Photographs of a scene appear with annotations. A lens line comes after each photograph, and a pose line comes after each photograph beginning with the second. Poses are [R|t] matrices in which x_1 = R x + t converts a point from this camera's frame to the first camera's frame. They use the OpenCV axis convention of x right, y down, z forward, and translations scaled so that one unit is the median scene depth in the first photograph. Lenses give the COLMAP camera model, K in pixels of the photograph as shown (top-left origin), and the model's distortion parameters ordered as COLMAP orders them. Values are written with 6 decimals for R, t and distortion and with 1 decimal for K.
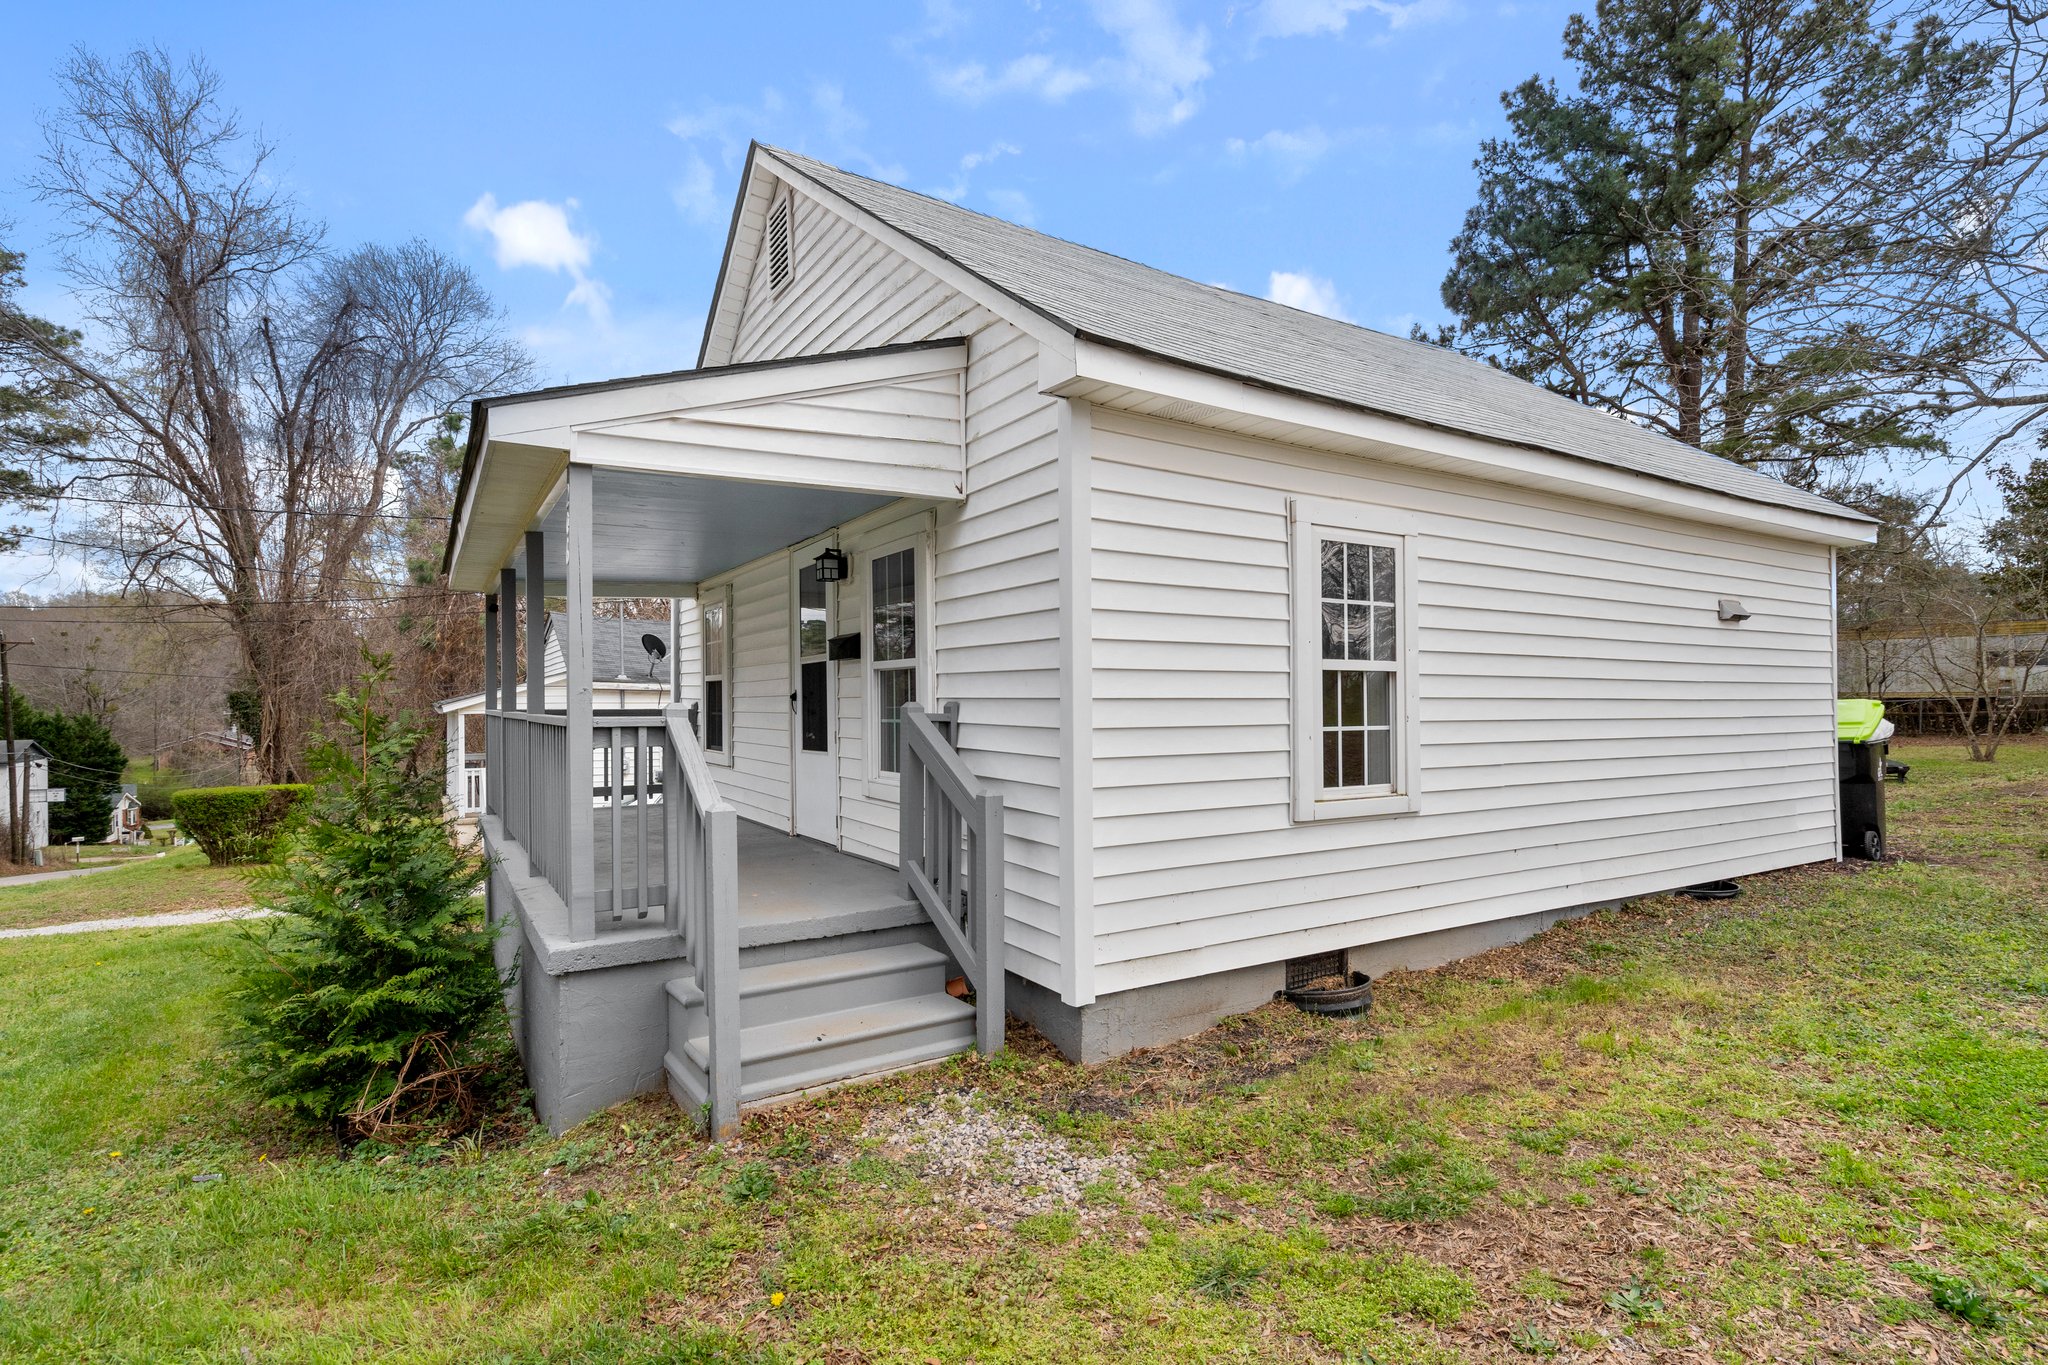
lens RADIAL K [[1015.0, 0, 1022.9], [0, 1015.0, 704.0], [0, 0, 1]] dist [-0.000722, 0.000294]
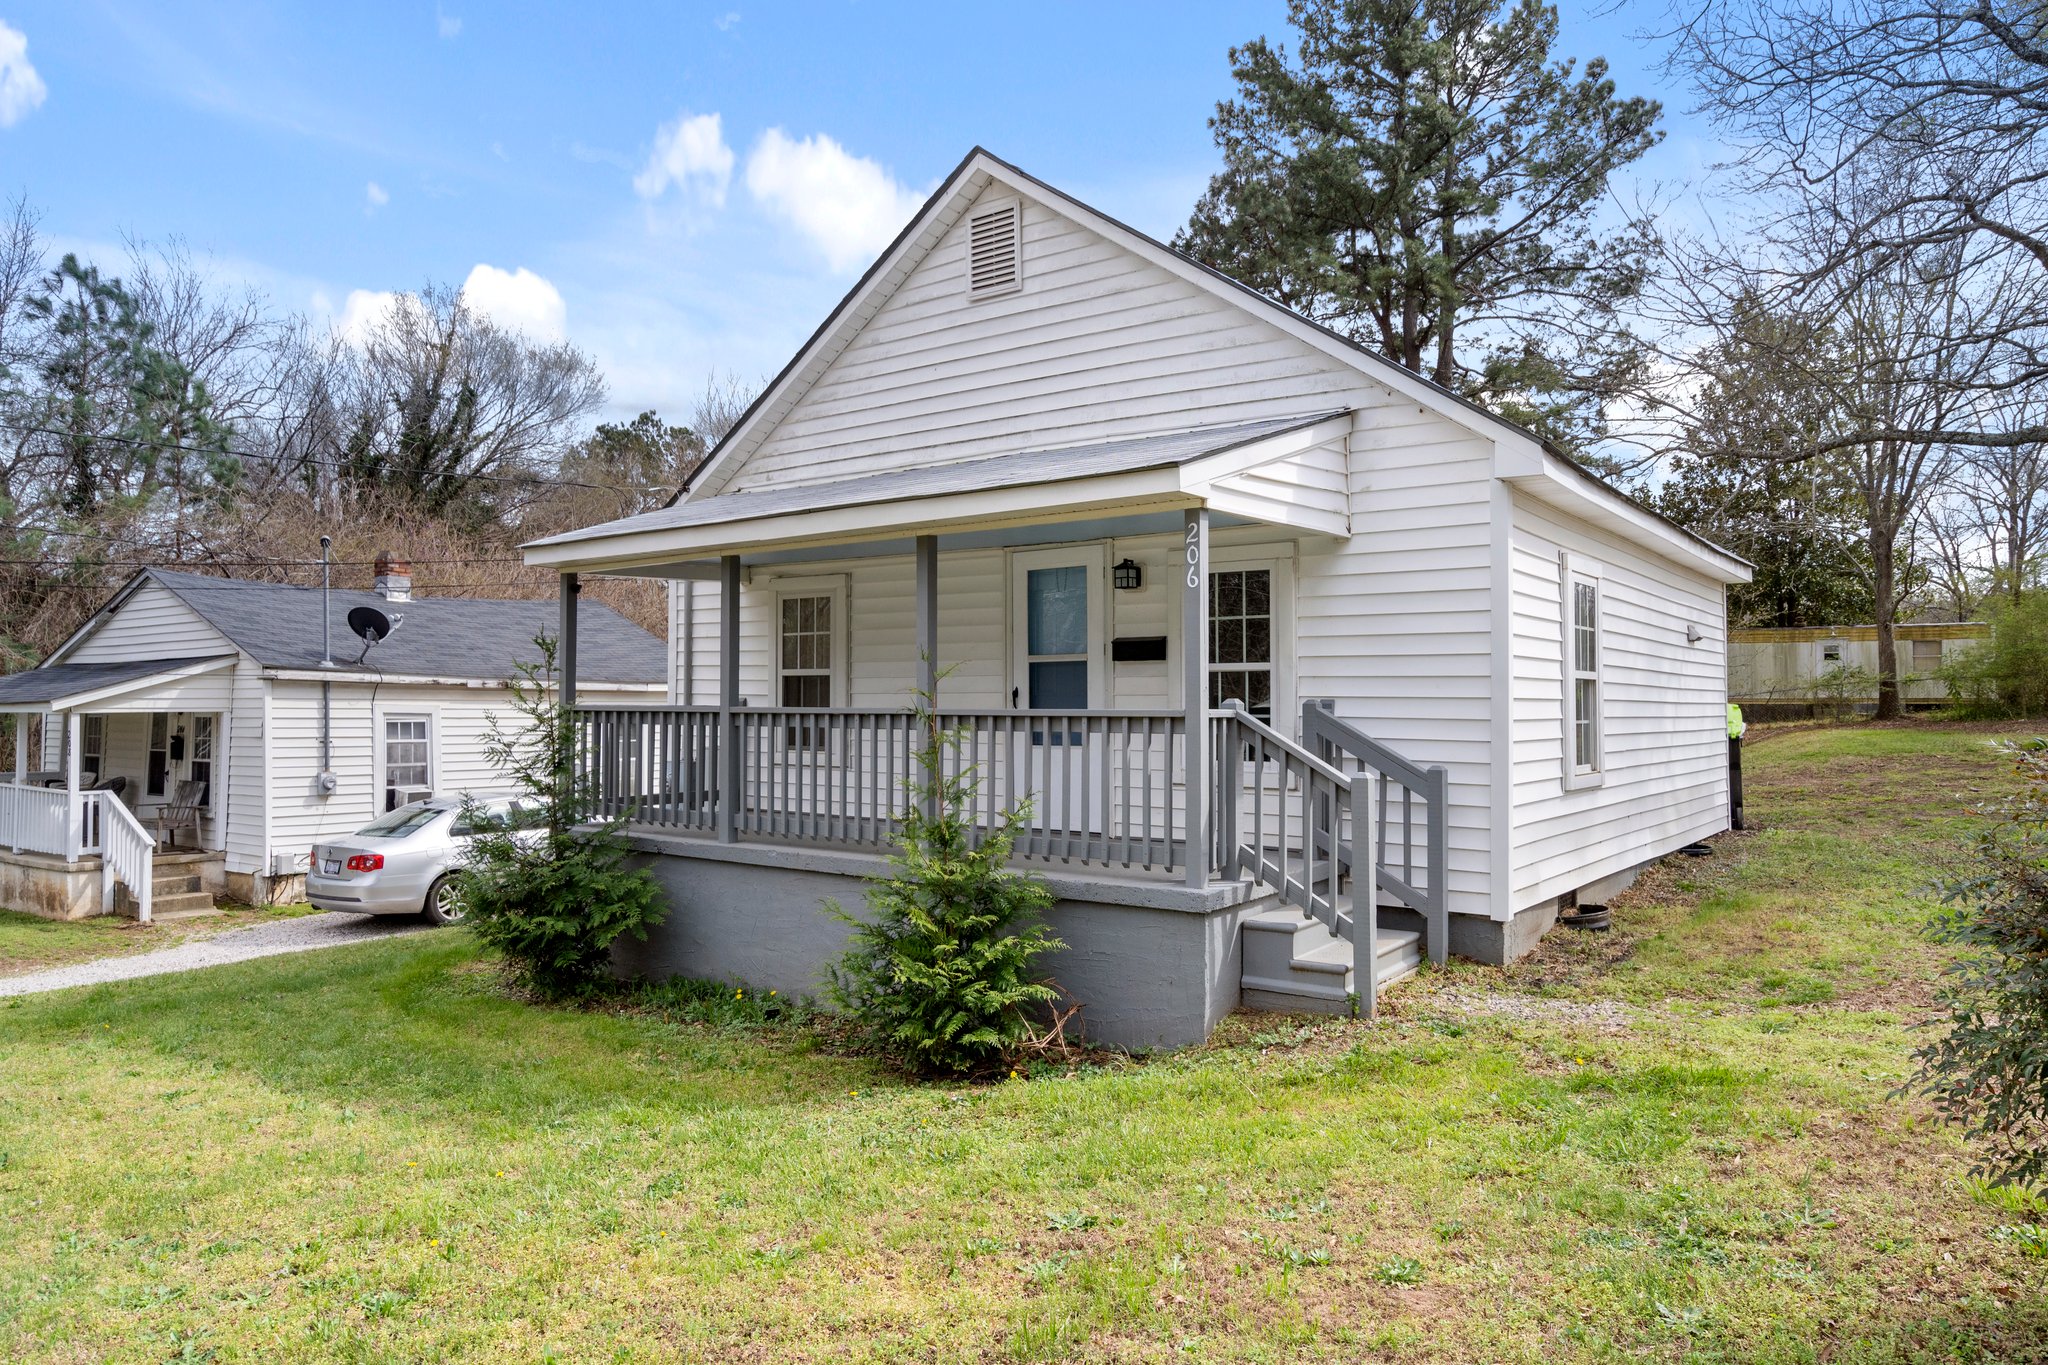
lens RADIAL K [[1338.1, 0, 1024.0], [0, 1338.1, 682.5], [0, 0, 1]] dist [0.015141, -0.001168]
pose [[0.926668, 0.012516, 0.375671, -0.458636], [-0.005591, 0.999794, -0.019519, 0.004912], [-0.375838, 0.015987, 0.926547, -0.162951]]
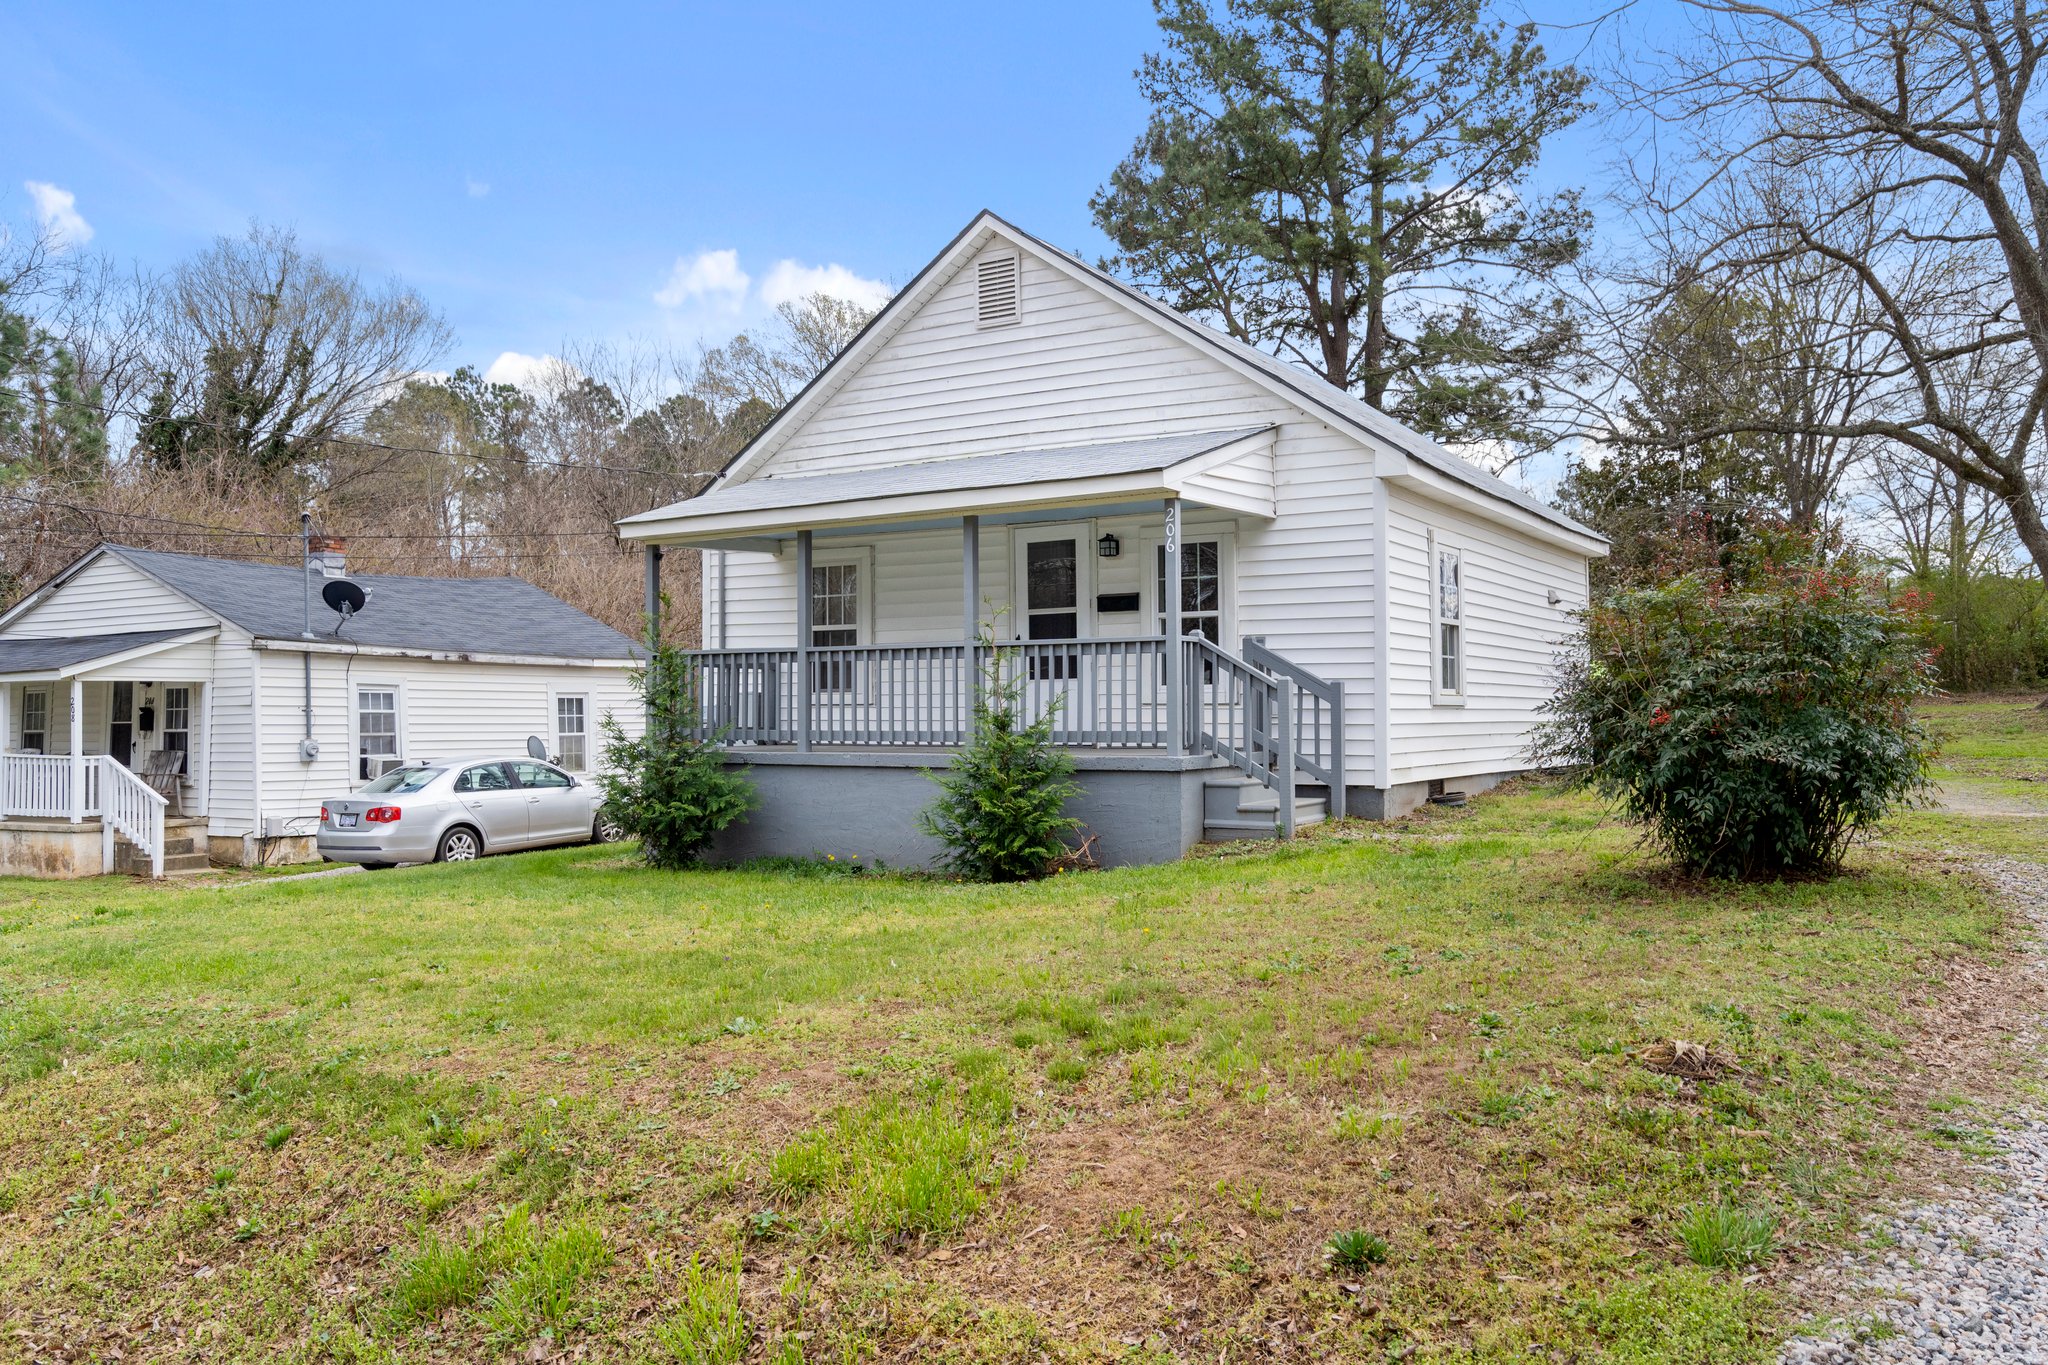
lens RADIAL K [[1616.3, 0, 1024.0], [0, 1616.3, 682.5], [0, 0, 1]] dist [0.004266, 0.007867]
pose [[0.894204, 0.008587, 0.447576, -0.730071], [0.001479, 0.999754, -0.022136, 0.059955], [-0.447656, 0.020456, 0.893972, -0.550036]]
